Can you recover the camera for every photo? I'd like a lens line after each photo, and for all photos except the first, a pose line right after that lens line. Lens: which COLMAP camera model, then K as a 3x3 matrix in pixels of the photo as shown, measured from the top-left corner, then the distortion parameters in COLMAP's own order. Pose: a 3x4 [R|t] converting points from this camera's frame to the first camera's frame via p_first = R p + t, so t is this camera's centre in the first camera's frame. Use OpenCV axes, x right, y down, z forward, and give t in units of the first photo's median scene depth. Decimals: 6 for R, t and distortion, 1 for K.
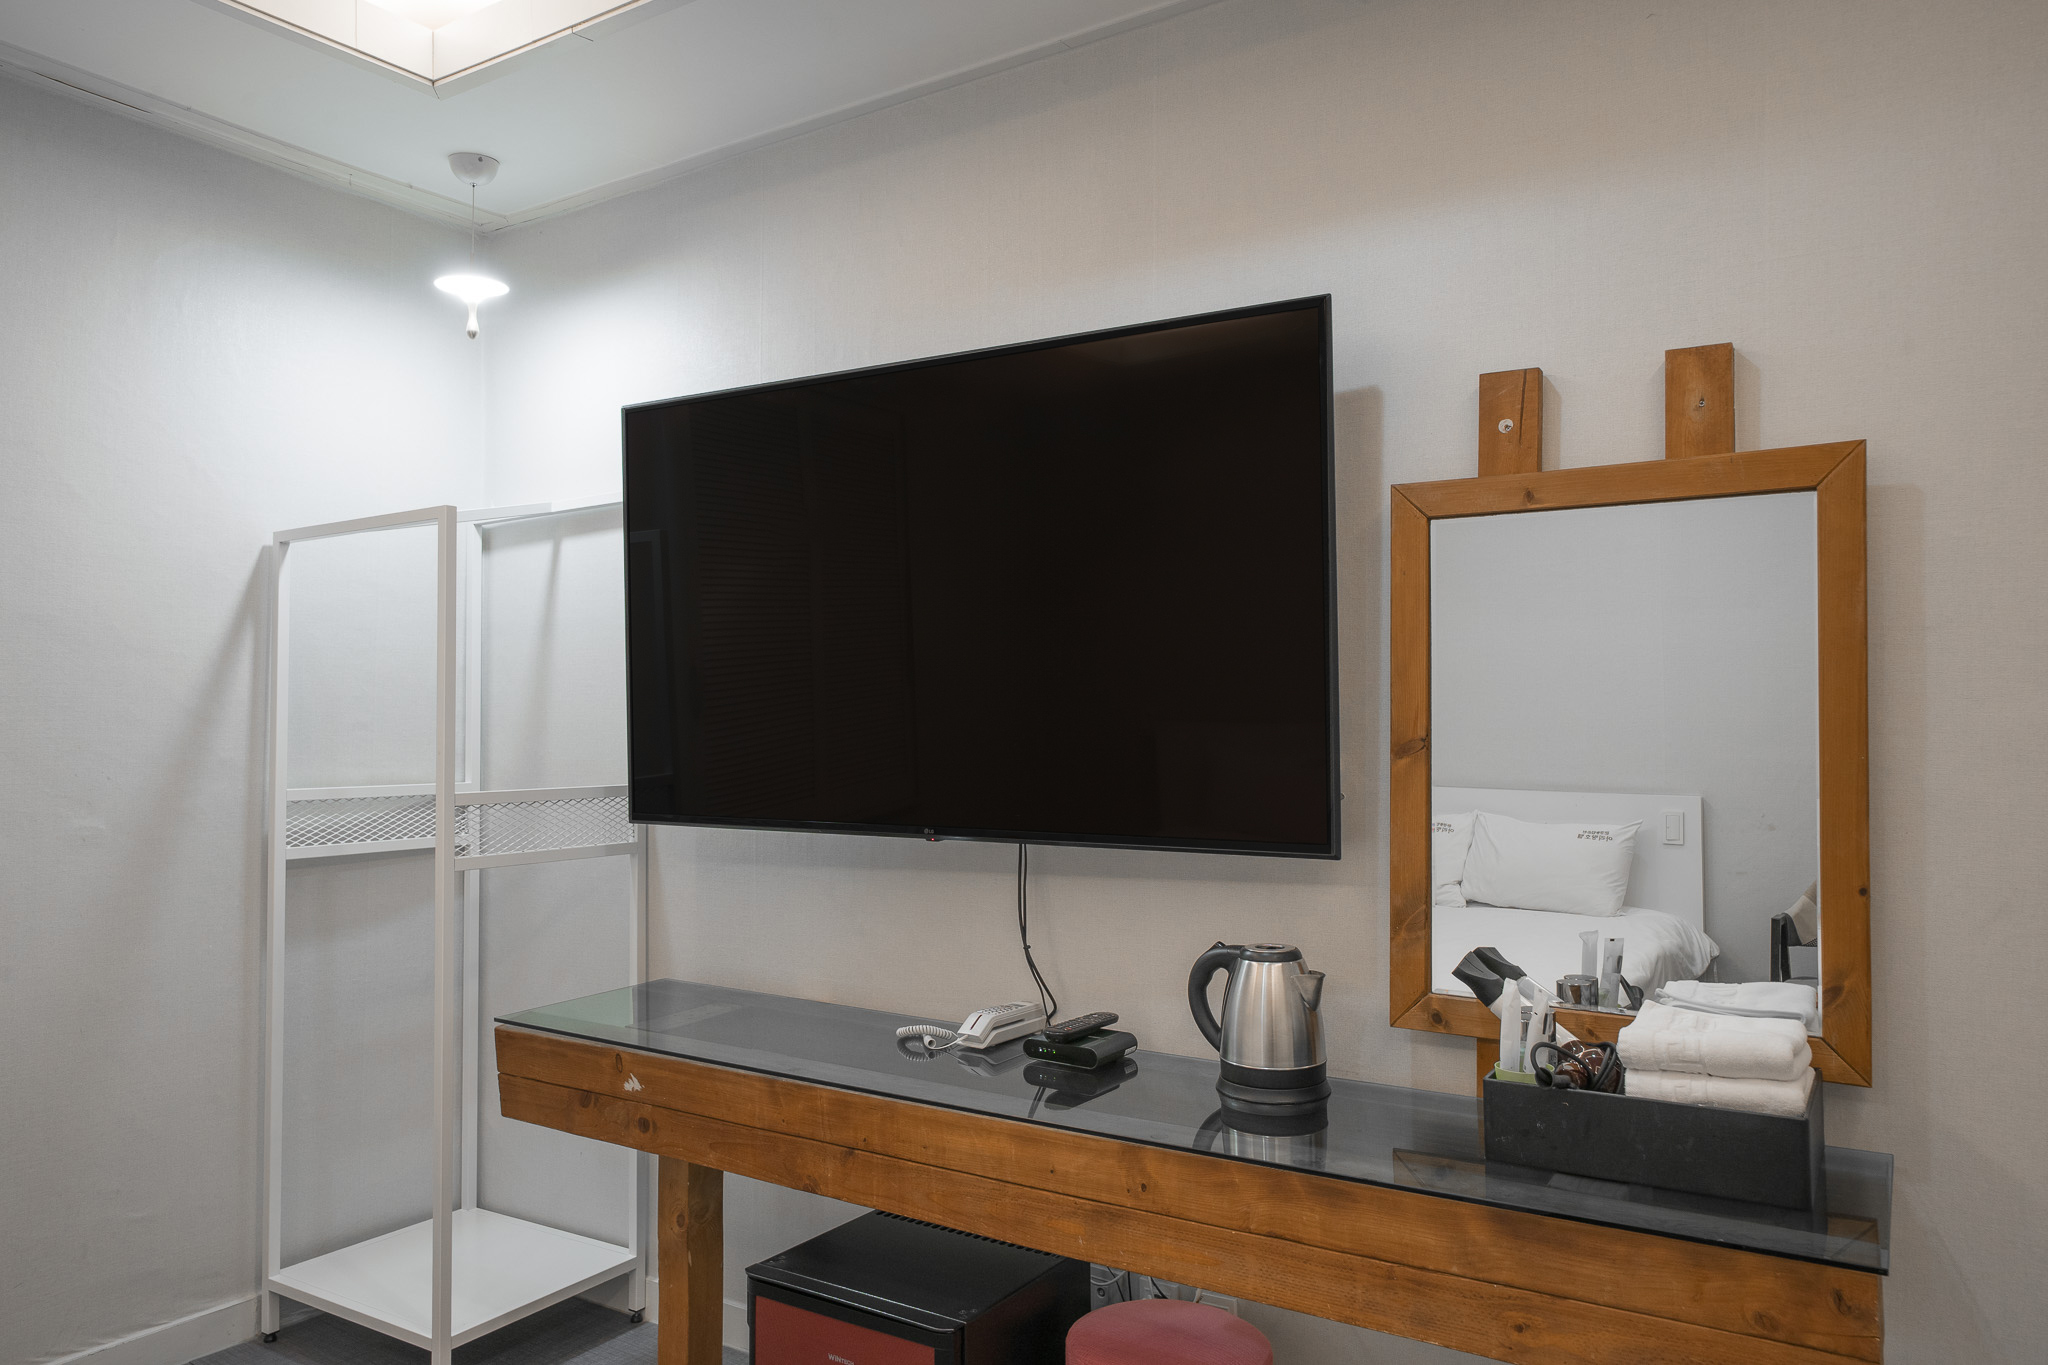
lens RADIAL K [[1377.6, 0, 1029.9], [0, 1377.6, 678.9], [0, 0, 1]] dist [-0.004985, 0.000192]
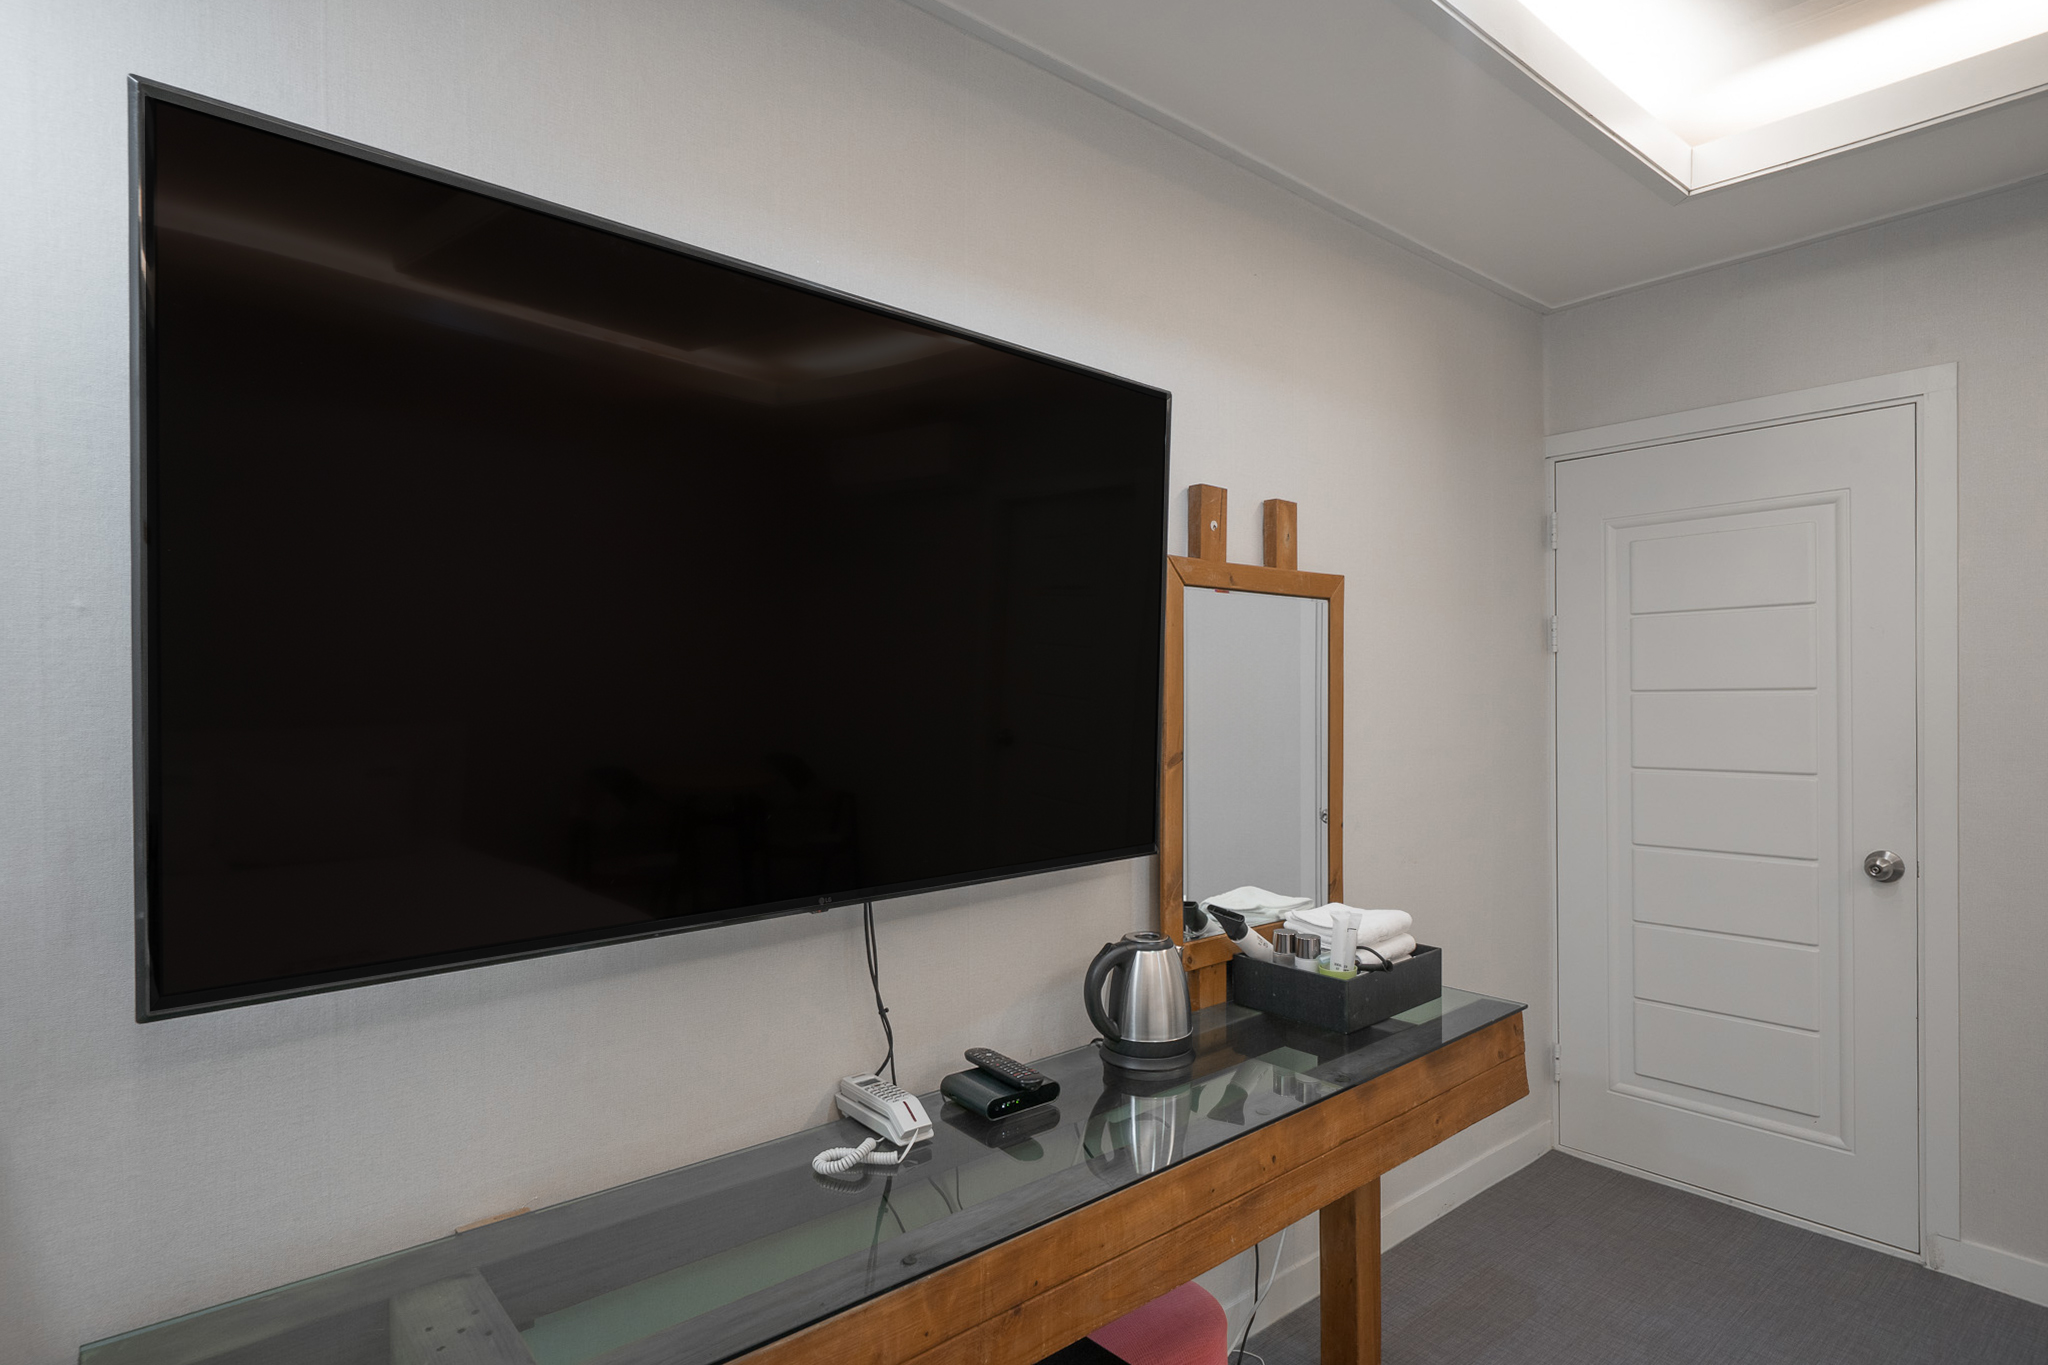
lens RADIAL K [[1077.0, 0, 1032.3], [0, 1077.0, 696.8], [0, 0, 1]] dist [-0.001279, -0.000025]
pose [[0.278492, -0.001870, 0.960437, -0.750116], [-0.023579, 0.999683, 0.008784, -0.015214], [-0.960149, -0.025093, 0.278360, 0.861891]]
